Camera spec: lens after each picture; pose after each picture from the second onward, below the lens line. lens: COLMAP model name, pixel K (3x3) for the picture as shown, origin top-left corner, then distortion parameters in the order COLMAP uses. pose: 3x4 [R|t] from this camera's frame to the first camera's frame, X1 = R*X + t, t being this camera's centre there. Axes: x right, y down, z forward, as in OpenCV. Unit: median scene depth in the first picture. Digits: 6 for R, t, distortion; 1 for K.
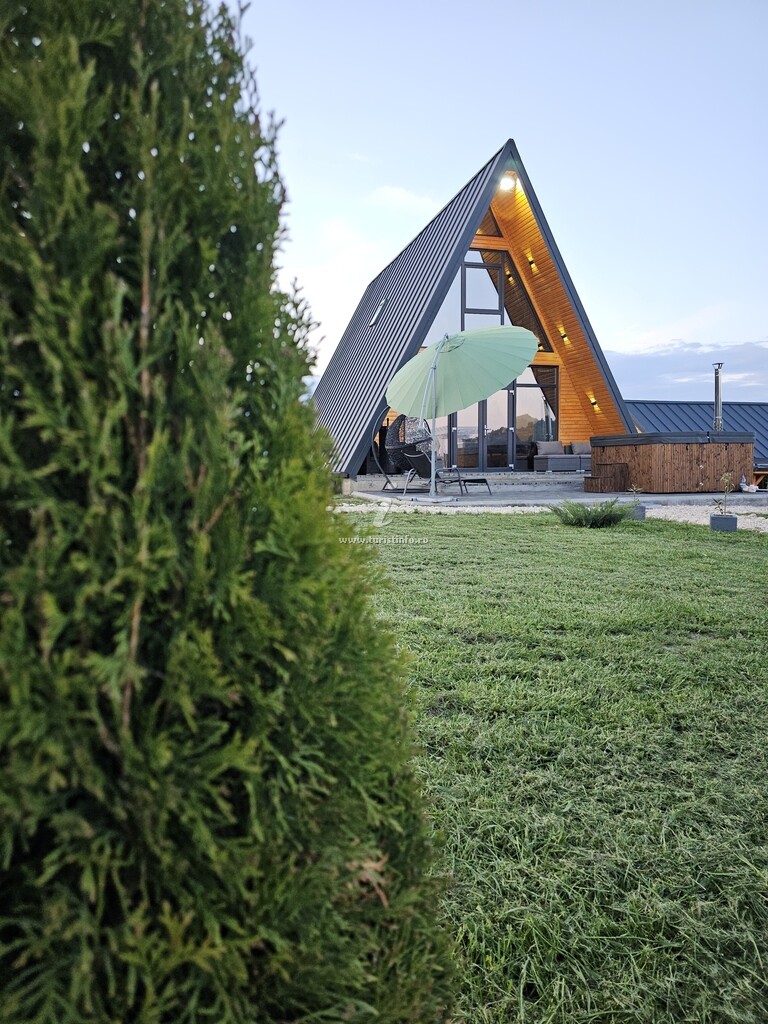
lens RADIAL K [[674.4, 0, 378.9], [0, 674.4, 505.3], [0, 0, 1]] dist [0.115213, -0.142197]
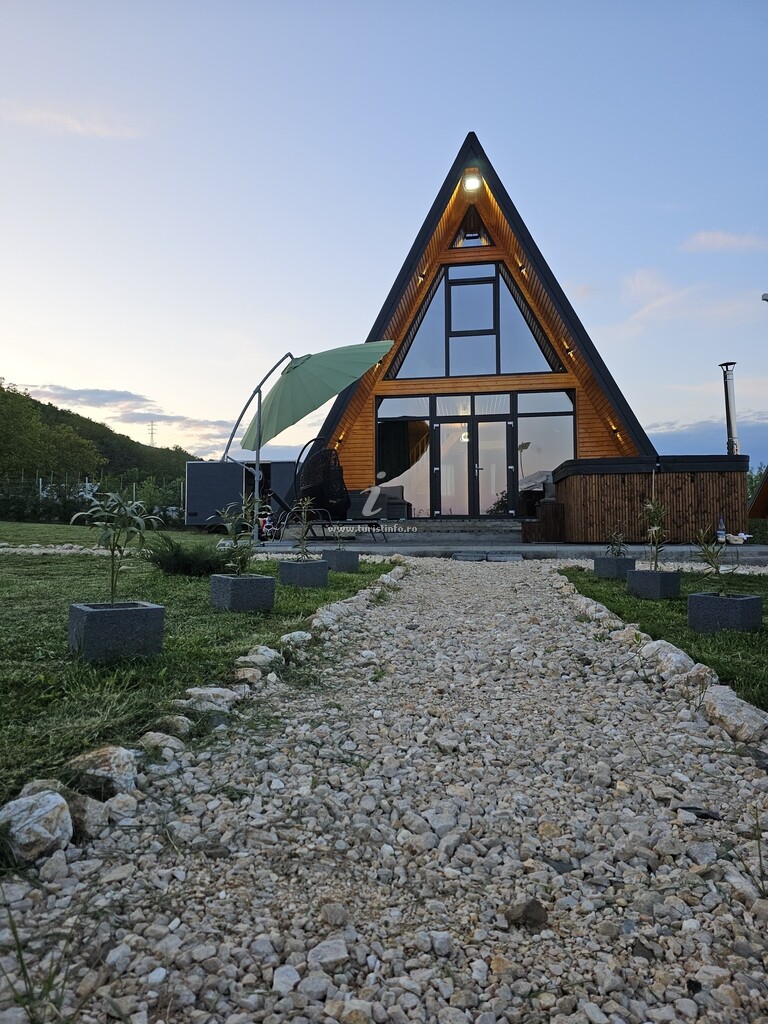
lens RADIAL K [[674.4, 0, 378.9], [0, 674.4, 505.3], [0, 0, 1]] dist [0.115213, -0.142197]
pose [[0.919985, -0.010042, -0.391826, 0.380847], [-0.024851, 0.996166, -0.083878, 0.007065], [0.391166, 0.086904, 0.916208, 0.188282]]
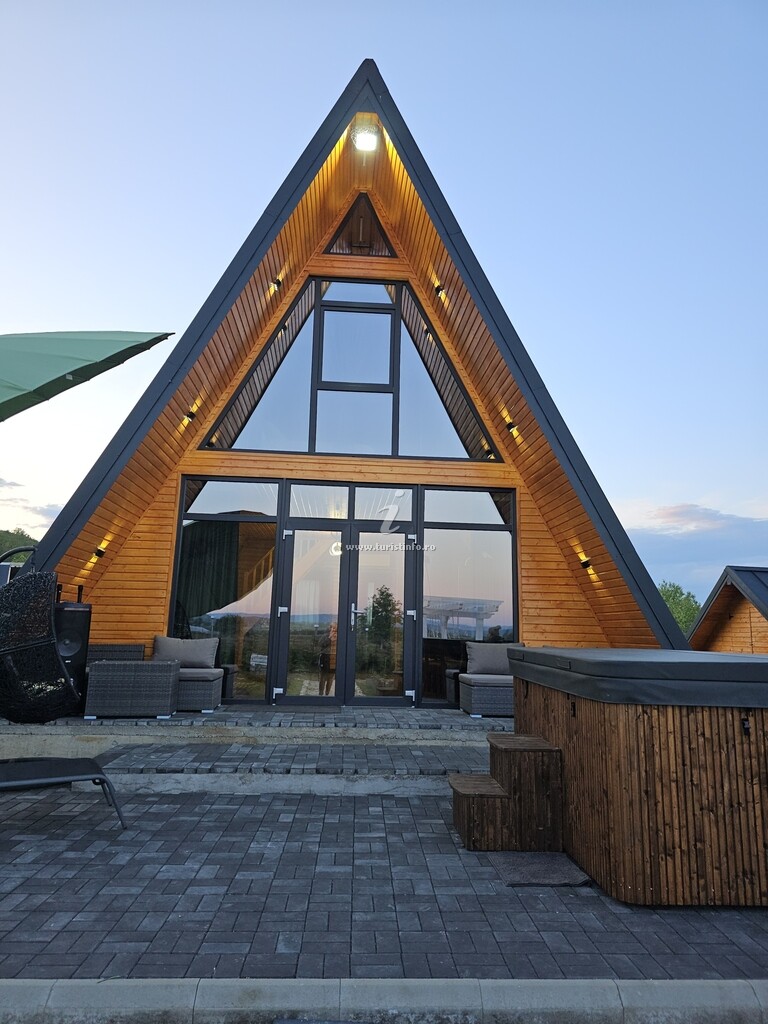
lens RADIAL K [[674.4, 0, 378.9], [0, 674.4, 505.3], [0, 0, 1]] dist [0.115213, -0.142197]
pose [[0.977600, -0.000329, -0.210472, 0.281835], [-0.049869, 0.971161, -0.233151, -0.075422], [0.204478, 0.238425, 0.949390, 0.534109]]
